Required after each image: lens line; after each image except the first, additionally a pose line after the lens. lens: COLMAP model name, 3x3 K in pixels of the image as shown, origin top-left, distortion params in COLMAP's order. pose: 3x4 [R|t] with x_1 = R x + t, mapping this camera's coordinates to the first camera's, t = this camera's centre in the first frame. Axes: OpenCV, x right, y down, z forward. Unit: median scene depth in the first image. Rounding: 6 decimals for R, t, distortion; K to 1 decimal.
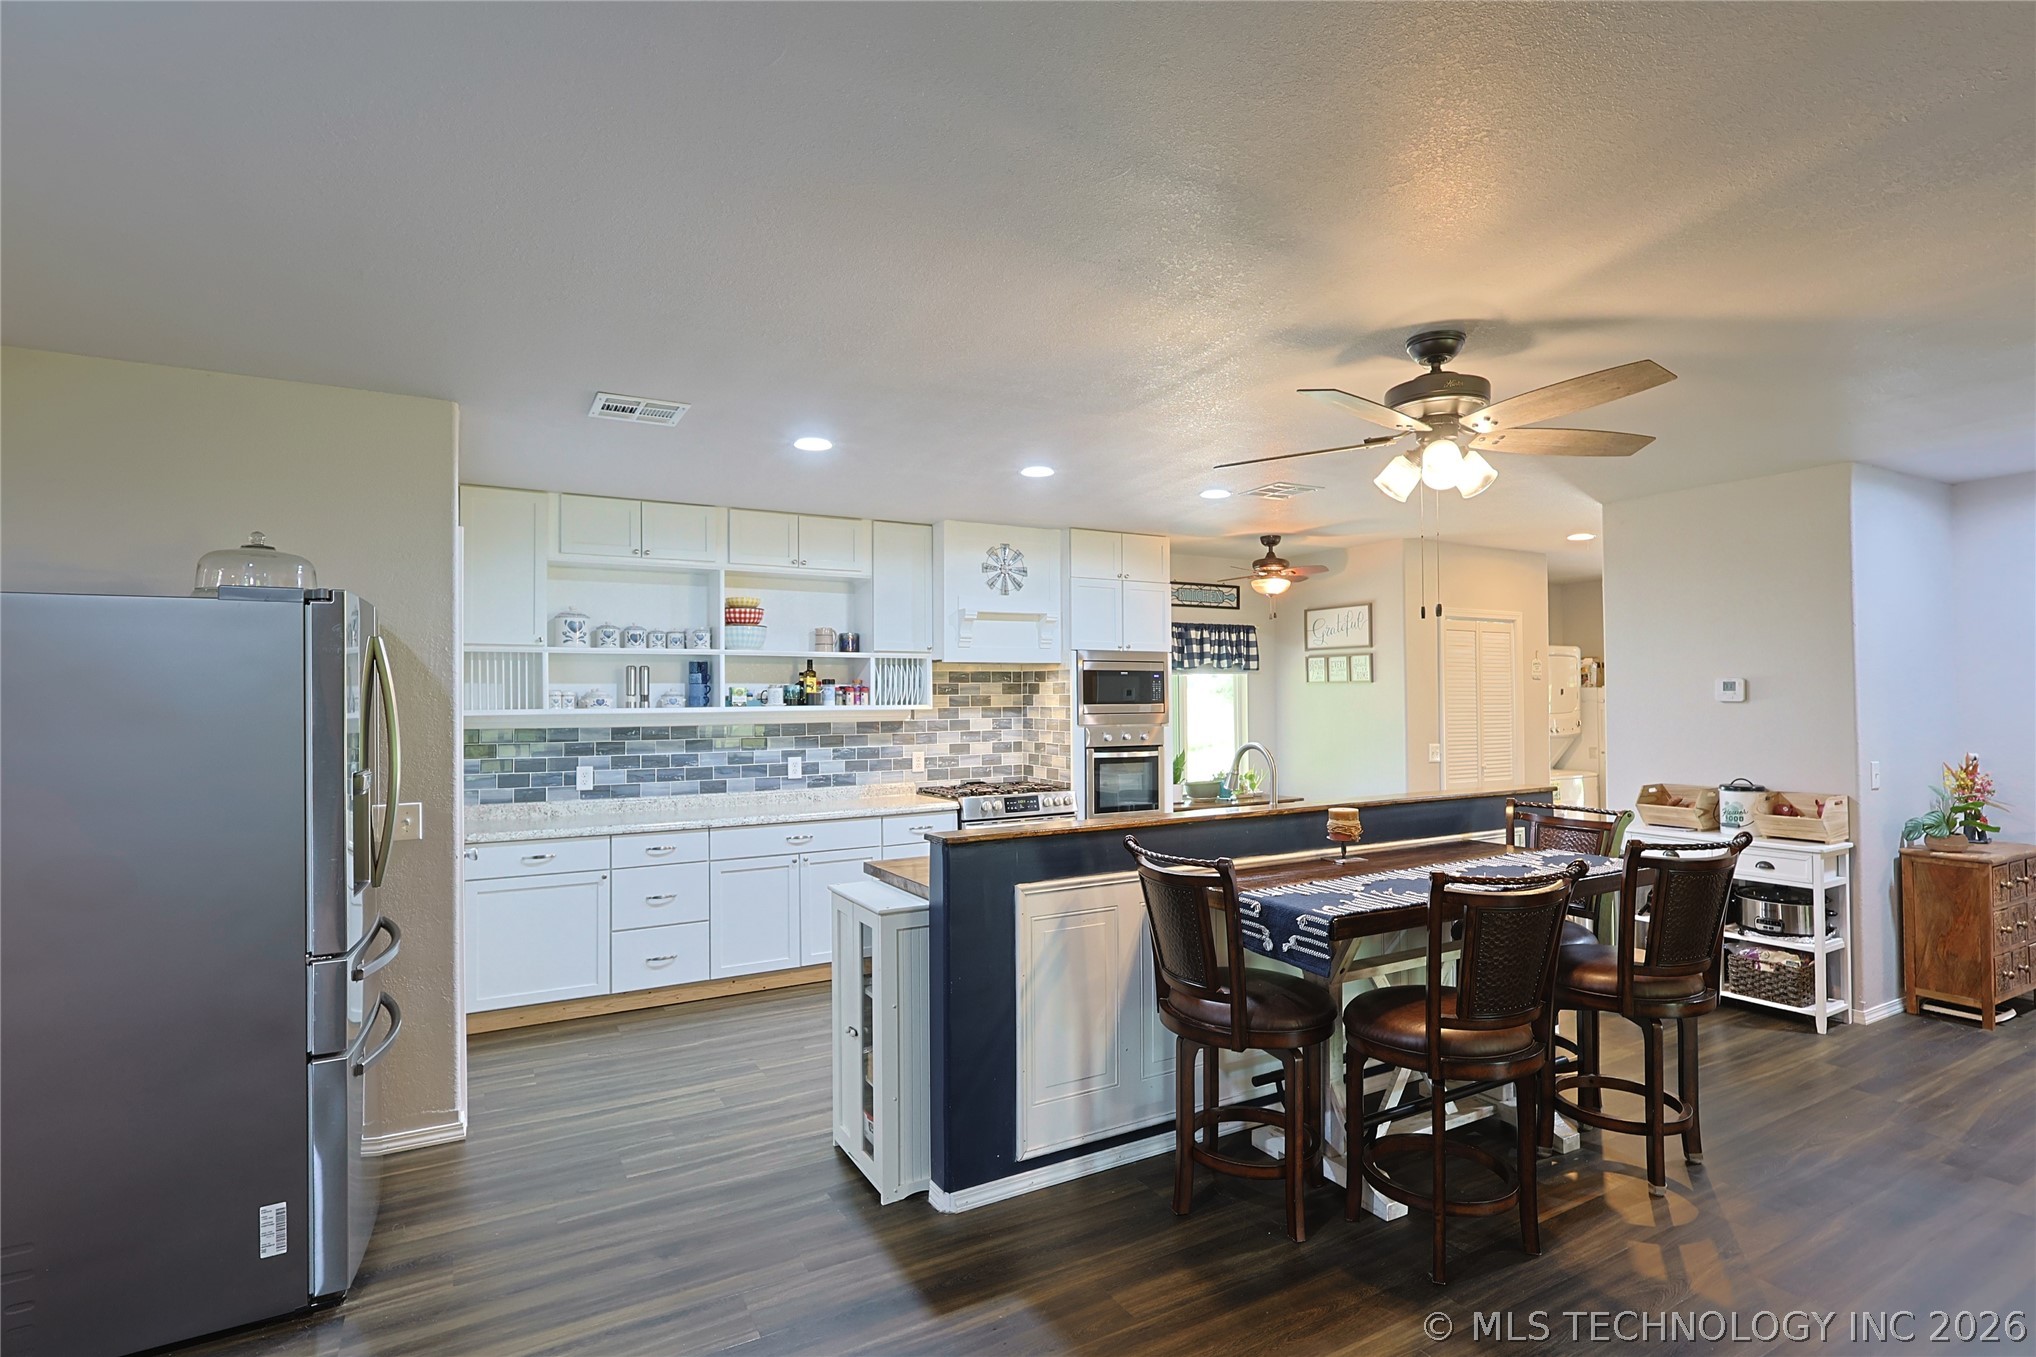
lens RADIAL K [[991.9, 0, 1024.3], [0, 991.9, 681.1], [0, 0, 1]] dist [-0.004328, 0.002009]
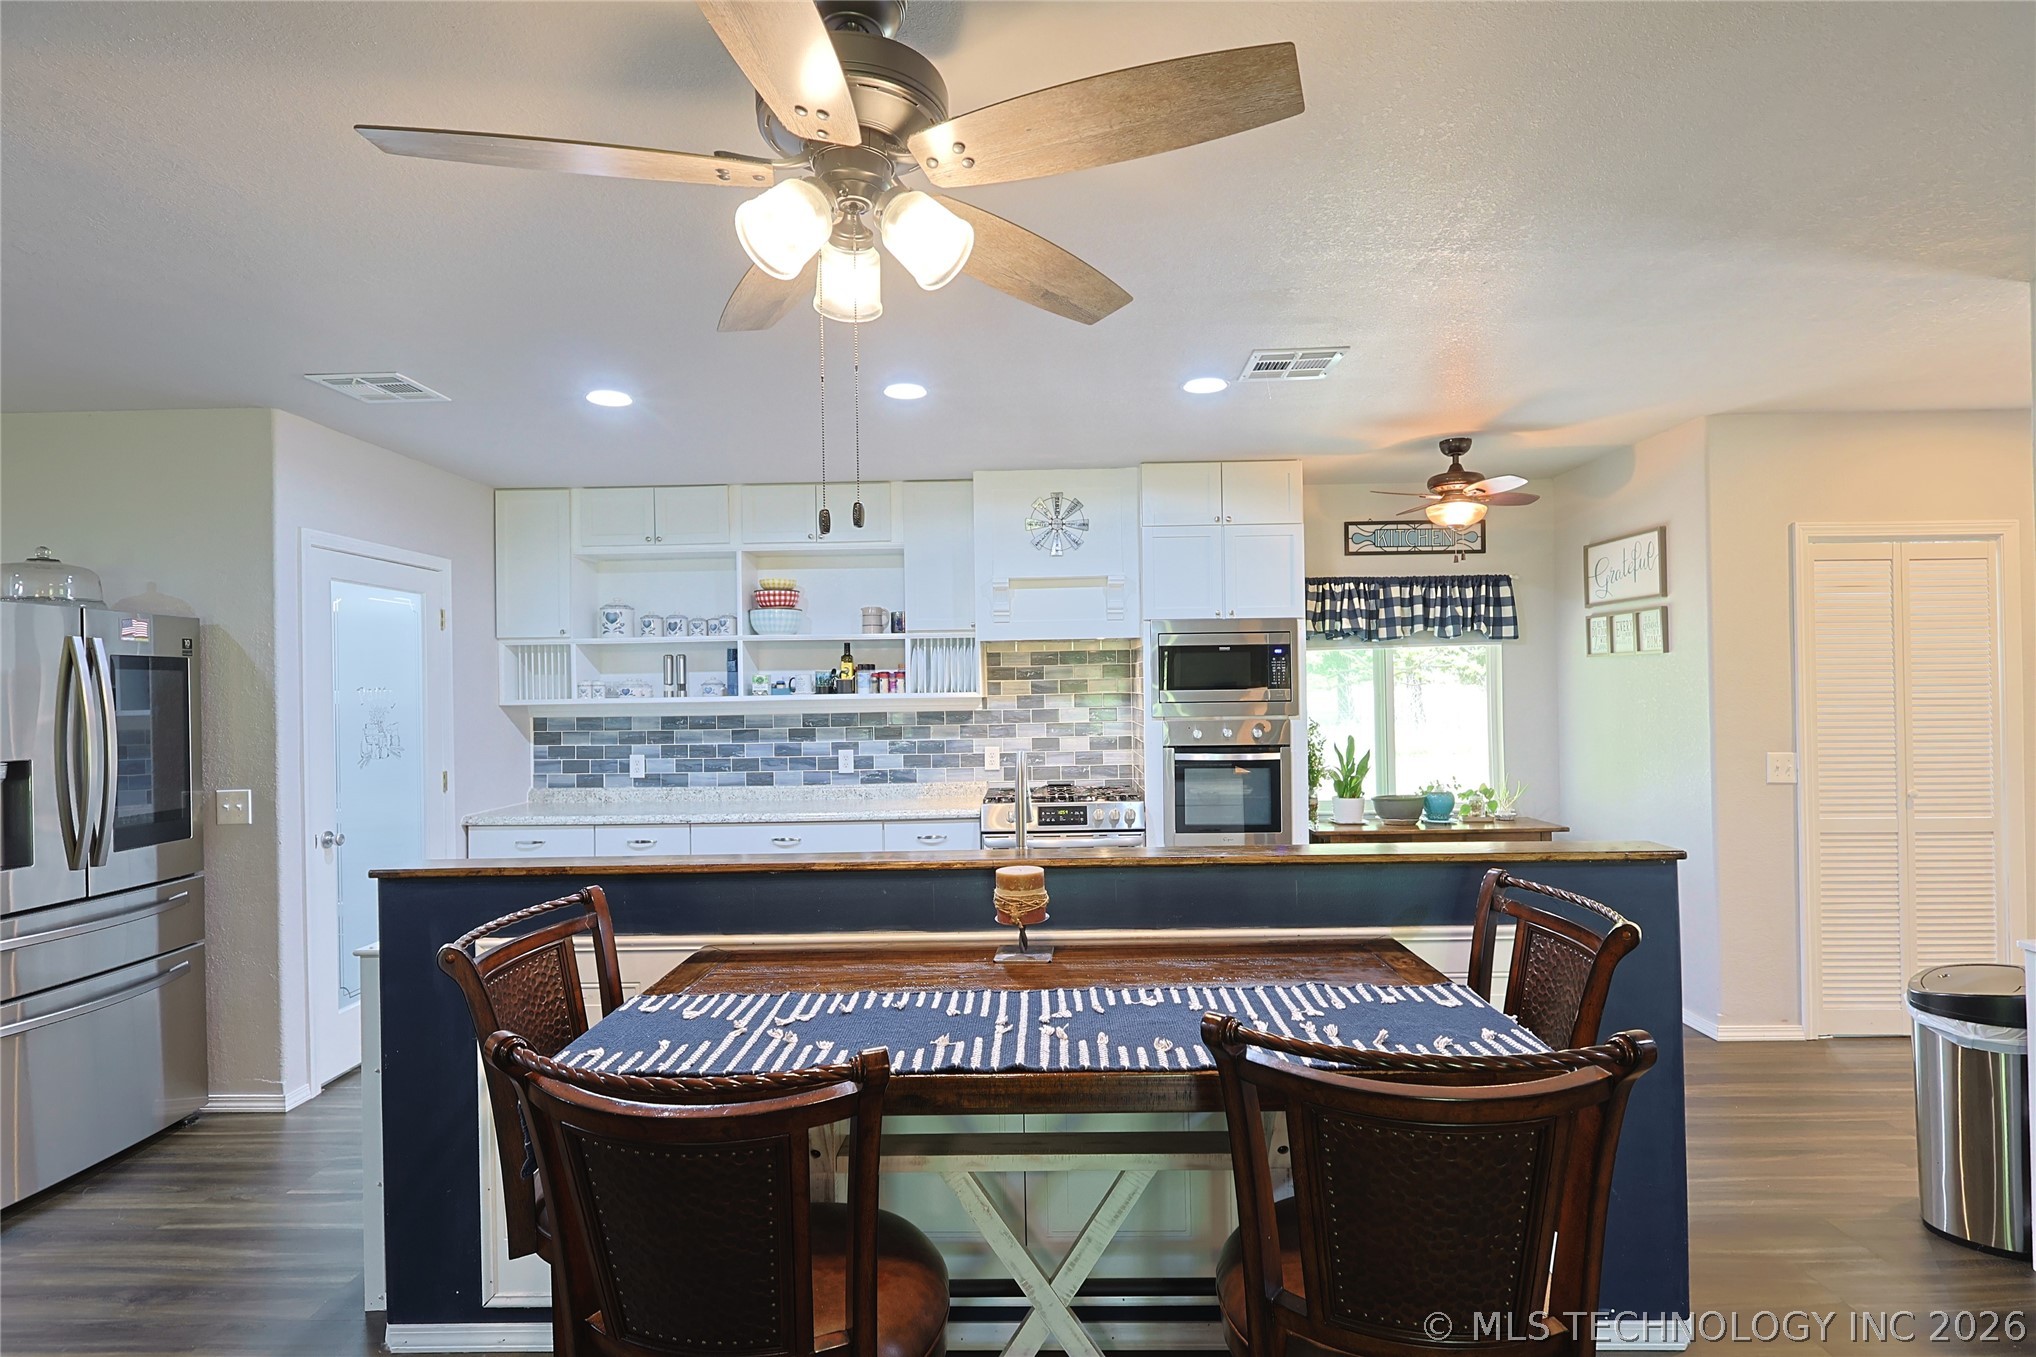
lens RADIAL K [[991.9, 0, 1022.4], [0, 991.9, 682.5], [0, 0, 1]] dist [-0.004328, 0.002009]
pose [[0.861187, -0.009521, -0.508199, 0.375651], [0.018510, 0.999749, 0.012637, 0.005730], [0.507951, -0.020290, 0.861147, 0.294688]]
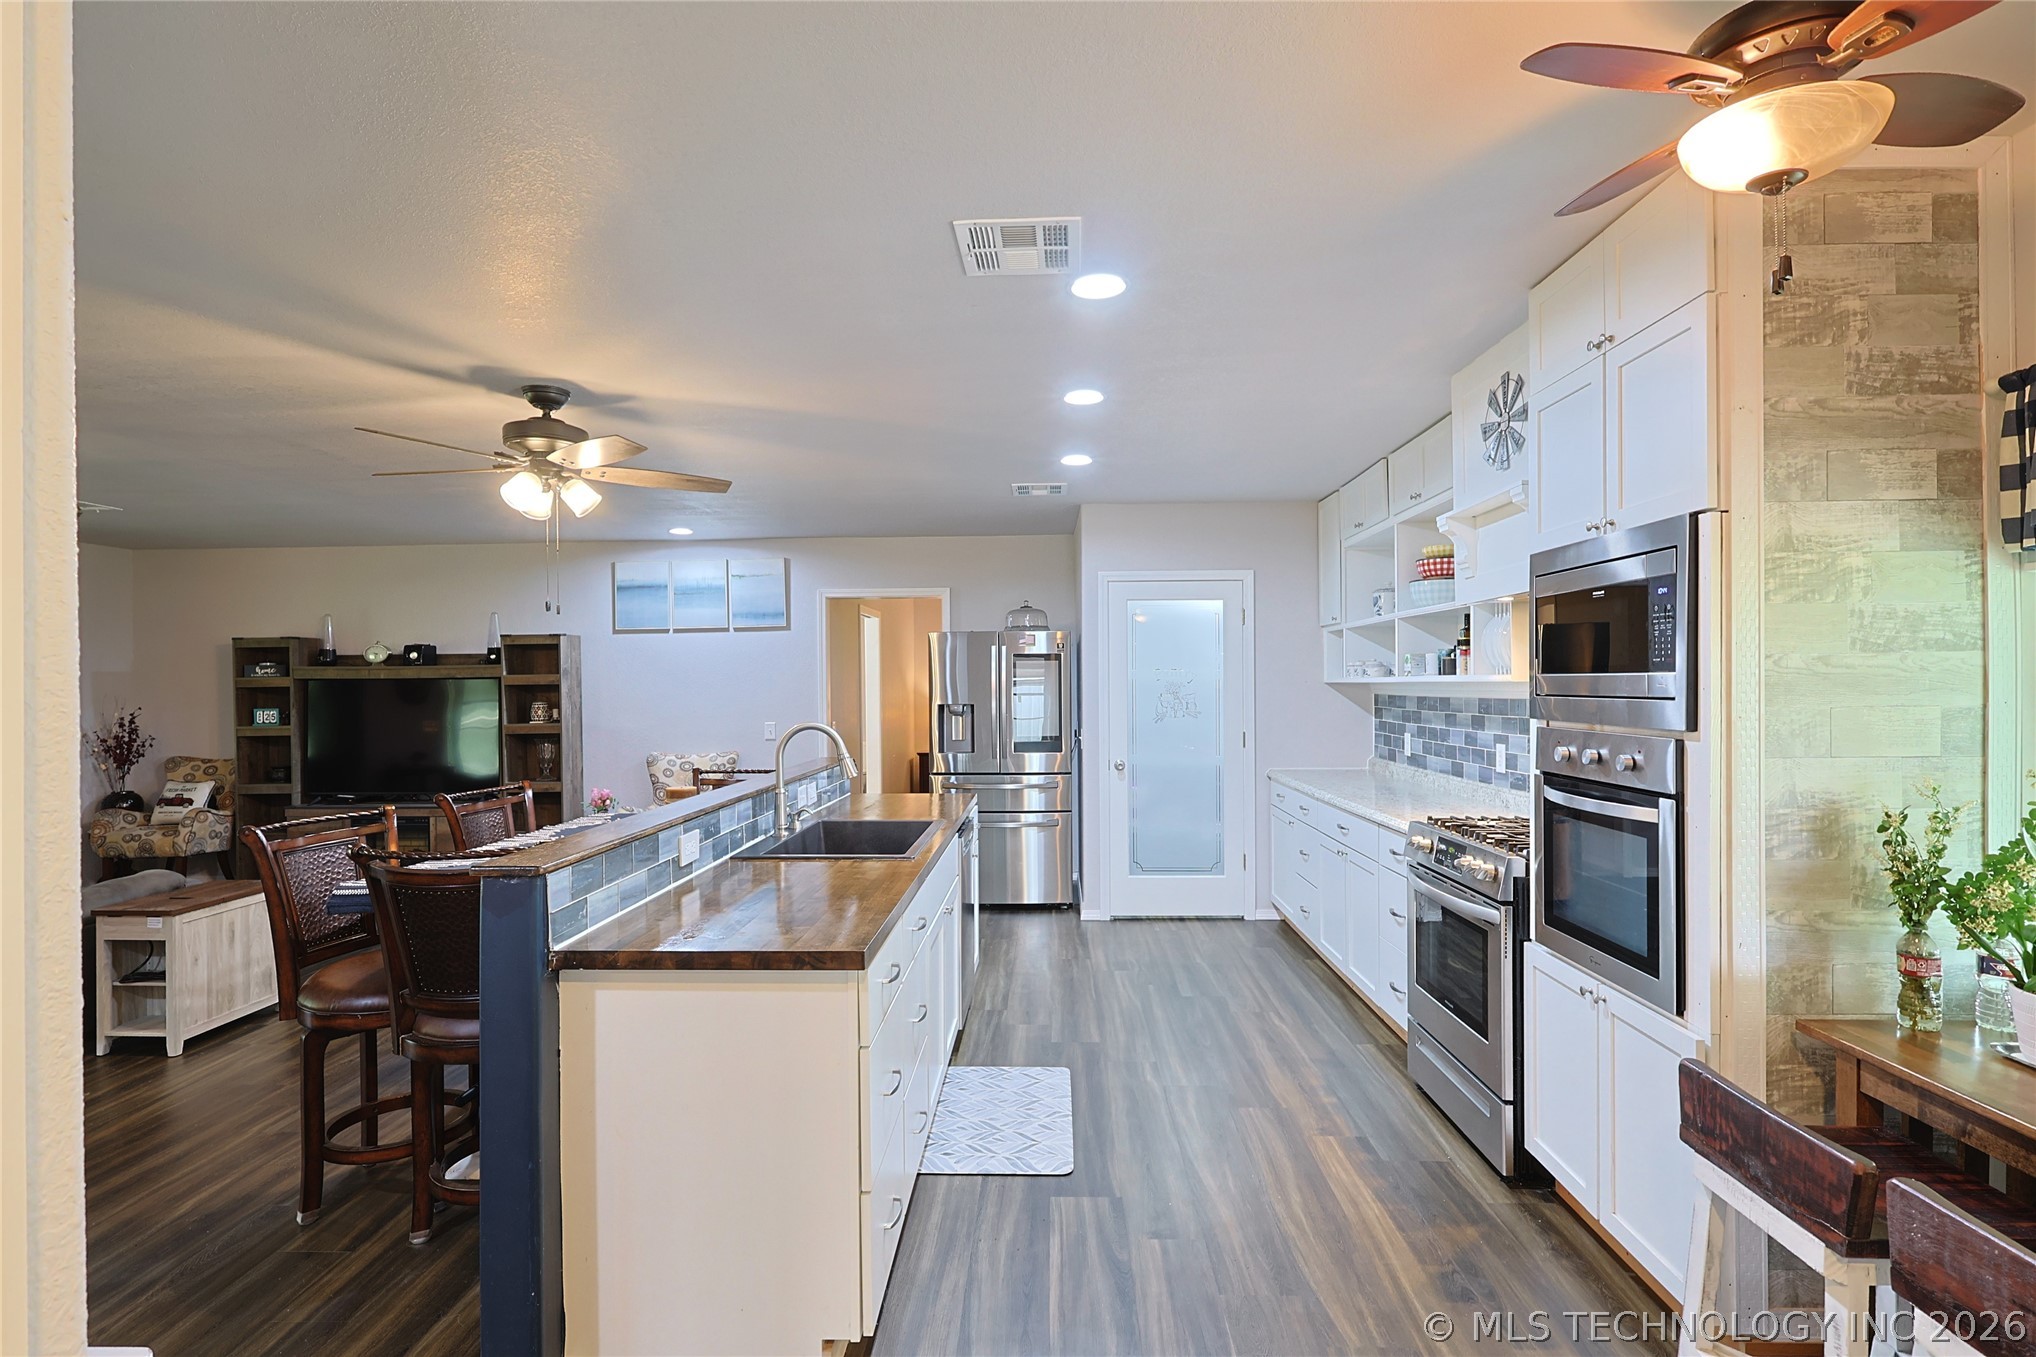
lens RADIAL K [[991.9, 0, 1022.9], [0, 991.9, 681.5], [0, 0, 1]] dist [-0.004328, 0.002009]
pose [[-0.517495, 0.010694, -0.855620, 0.590437], [0.028113, 0.999595, -0.004509, 0.023295], [0.855224, -0.026387, -0.517586, 1.079756]]
